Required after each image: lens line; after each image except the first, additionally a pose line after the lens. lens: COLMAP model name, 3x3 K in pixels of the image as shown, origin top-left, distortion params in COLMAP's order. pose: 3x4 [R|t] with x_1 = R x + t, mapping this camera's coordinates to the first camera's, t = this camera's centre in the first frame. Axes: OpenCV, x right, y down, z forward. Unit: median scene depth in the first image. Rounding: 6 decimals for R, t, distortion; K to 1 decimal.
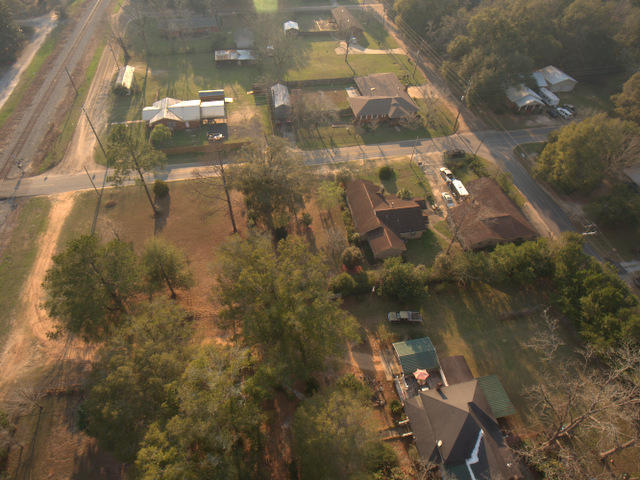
lens RADIAL K [[375.0, 0, 320.0], [0, 375.0, 240.0], [0, 0, 1]] dist [-0.019931, -0.000155]
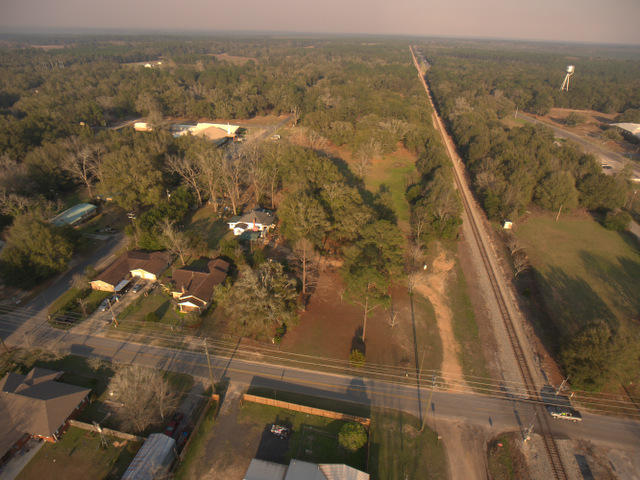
lens RADIAL K [[375.0, 0, 320.0], [0, 375.0, 240.0], [0, 0, 1]] dist [-0.019931, -0.000155]
pose [[-0.925401, -0.231685, 0.299926, -0.497693], [0.248173, 0.227661, 0.941584, -1.046725], [-0.286432, 0.945776, -0.153180, 0.783268]]
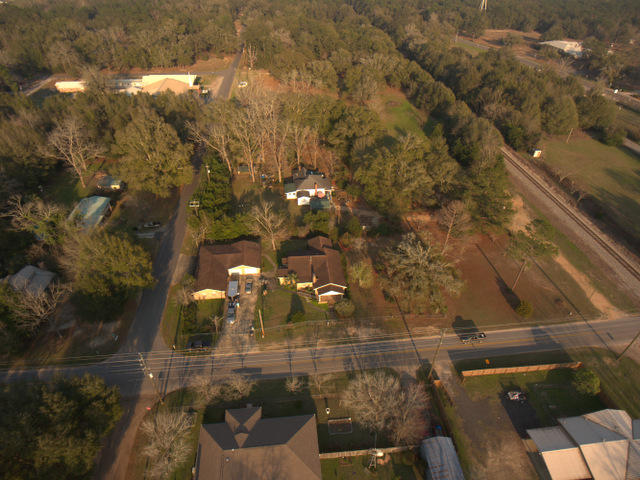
lens RADIAL K [[375.0, 0, 320.0], [0, 375.0, 240.0], [0, 0, 1]] dist [-0.019931, -0.000155]
pose [[-0.994734, -0.093801, 0.041291, 0.097341], [0.036575, 0.051455, 0.998005, -1.060149], [-0.095738, 0.994260, -0.047753, 0.811686]]
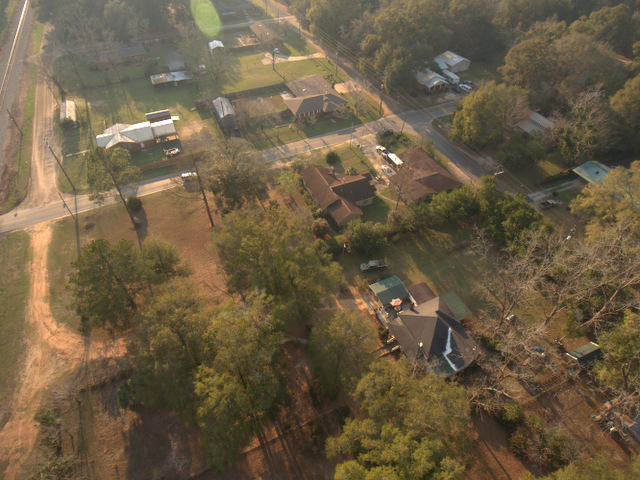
lens RADIAL K [[375.0, 0, 320.0], [0, 375.0, 240.0], [0, 0, 1]] dist [-0.019931, -0.000155]
pose [[0.971979, -0.189029, 0.139734, -0.065692], [0.192585, 0.981204, -0.012261, 0.073493], [-0.134790, 0.038829, 0.990113, -0.123507]]
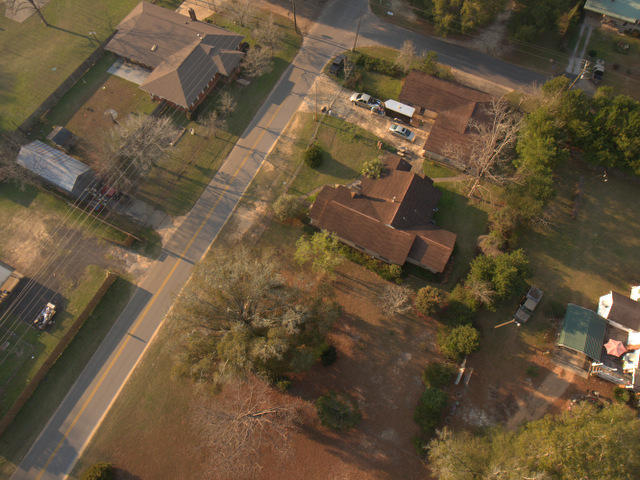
lens RADIAL K [[375.0, 0, 320.0], [0, 375.0, 240.0], [0, 0, 1]] dist [-0.019931, -0.000155]
pose [[0.607057, -0.743954, 0.279311, -0.115217], [0.613936, 0.662239, 0.429560, -0.349317], [-0.504544, -0.089288, 0.858757, 0.377953]]
